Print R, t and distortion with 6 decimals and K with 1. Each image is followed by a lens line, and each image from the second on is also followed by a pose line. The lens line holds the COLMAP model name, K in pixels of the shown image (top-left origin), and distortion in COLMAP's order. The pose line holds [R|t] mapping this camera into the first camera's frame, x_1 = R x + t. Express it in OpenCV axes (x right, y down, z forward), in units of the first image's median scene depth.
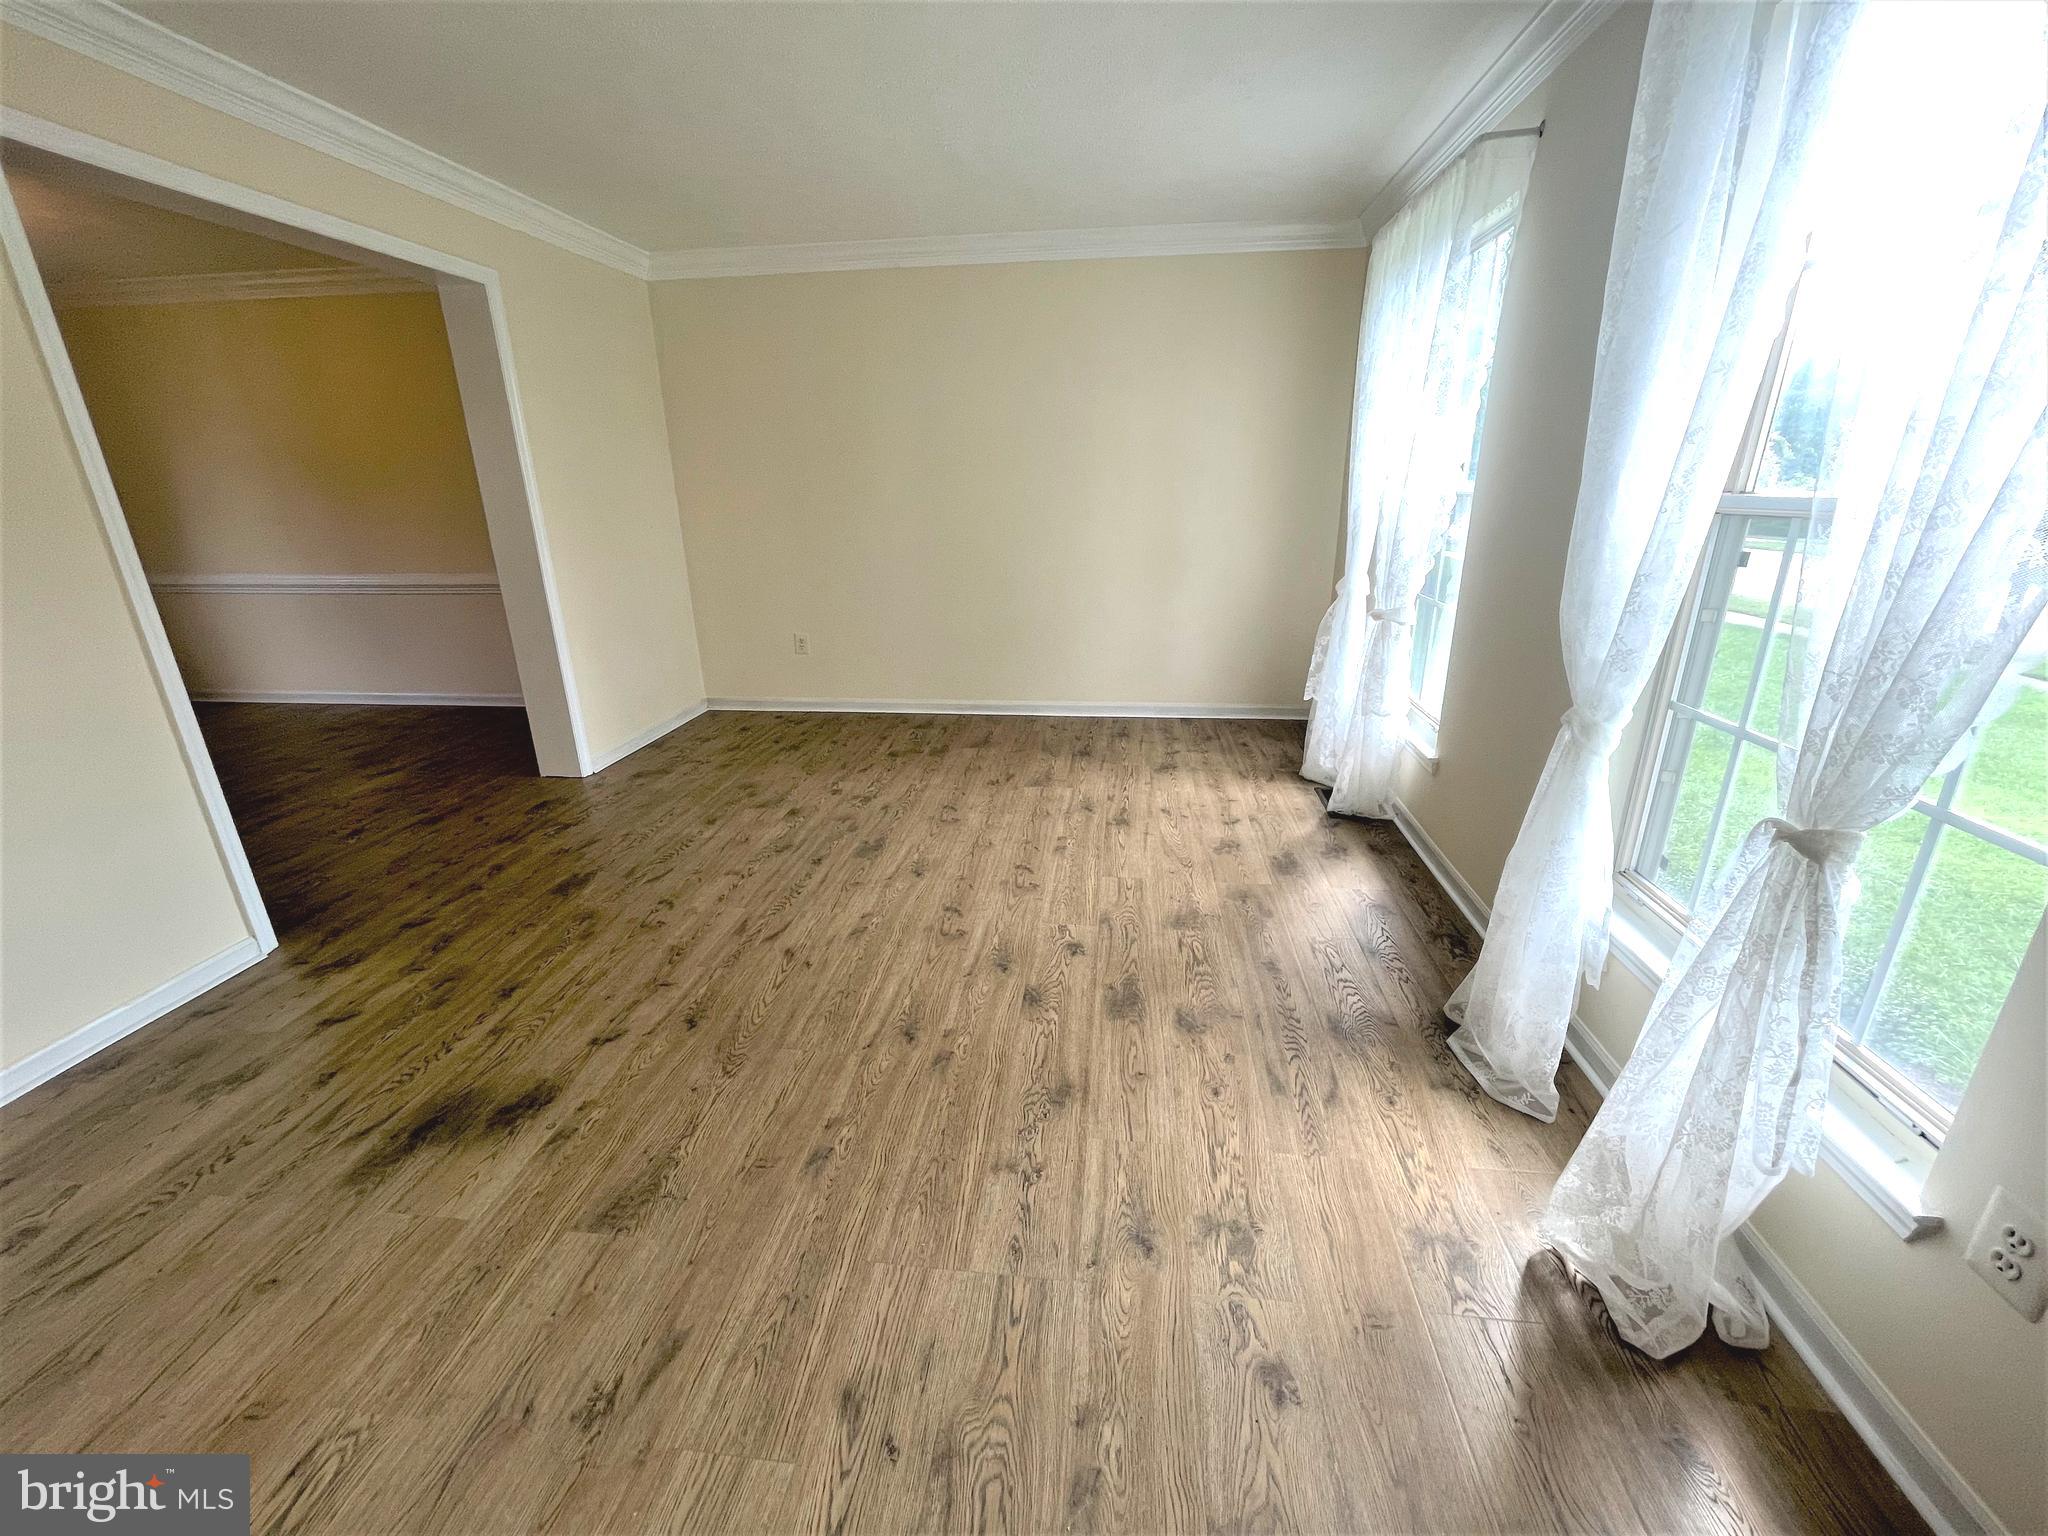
lens RADIAL K [[828.0, 0, 1020.9], [0, 828.0, 763.3], [0, 0, 1]] dist [-0.001968, 0.000089]
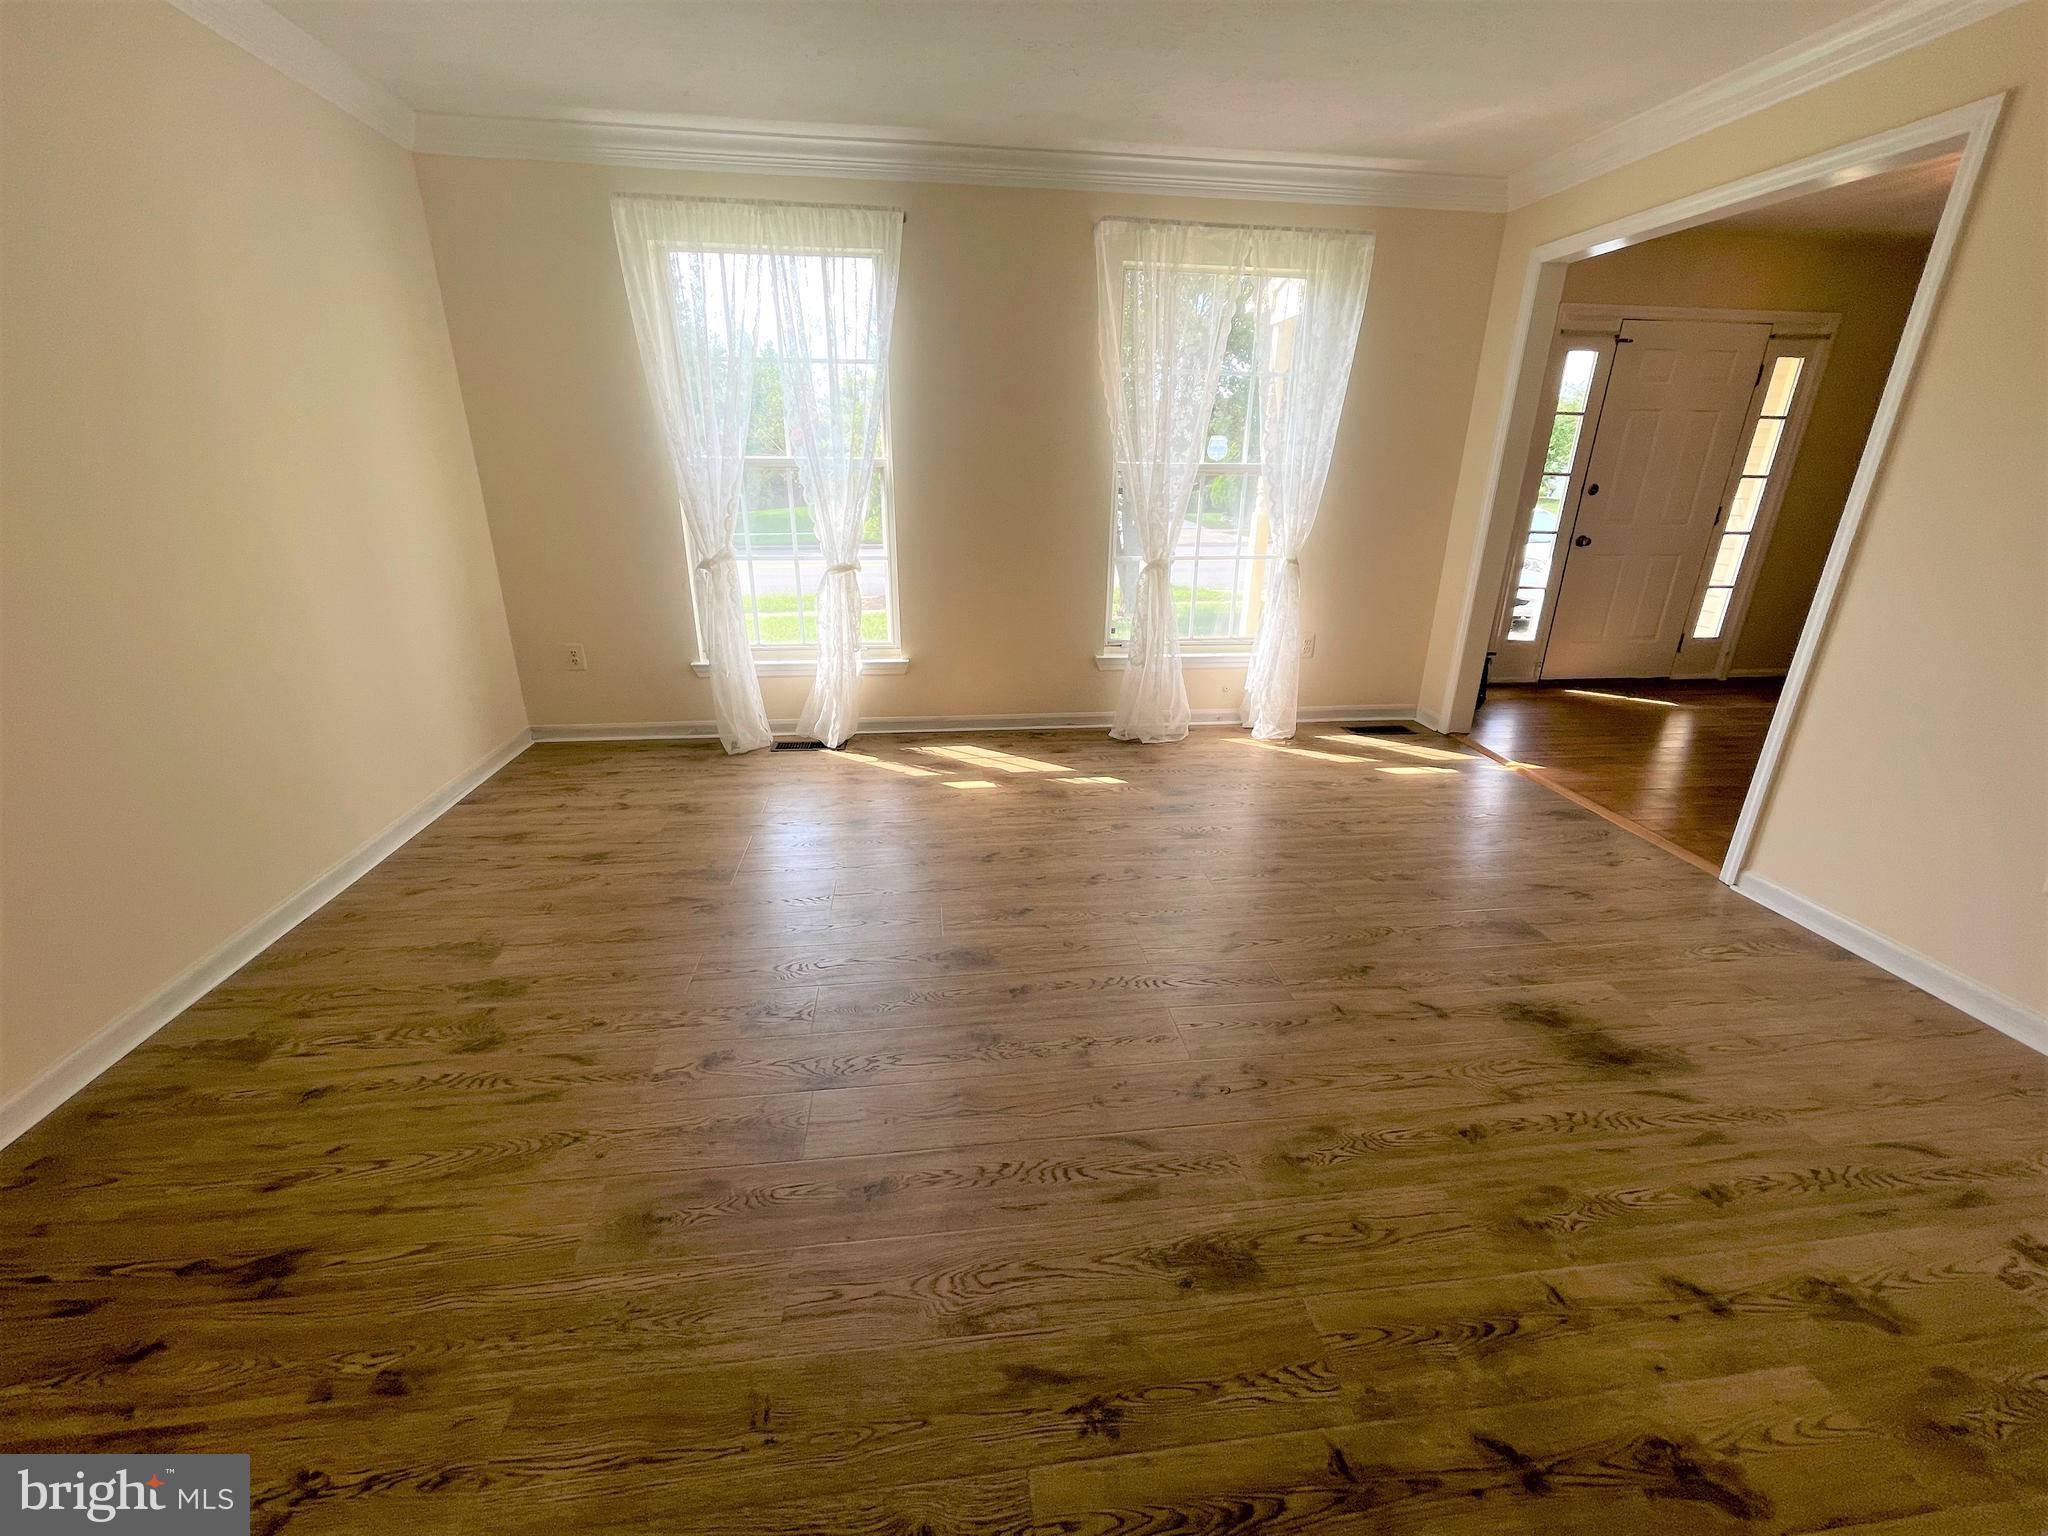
lens RADIAL K [[837.3, 0, 1021.2], [0, 837.3, 762.8], [0, 0, 1]] dist [-0.000046, 0.000557]
pose [[-0.244657, -0.320706, 0.915036, -1.137360], [0.306947, 0.869563, 0.386838, -0.441347], [-0.919743, 0.375510, -0.114305, 1.374687]]
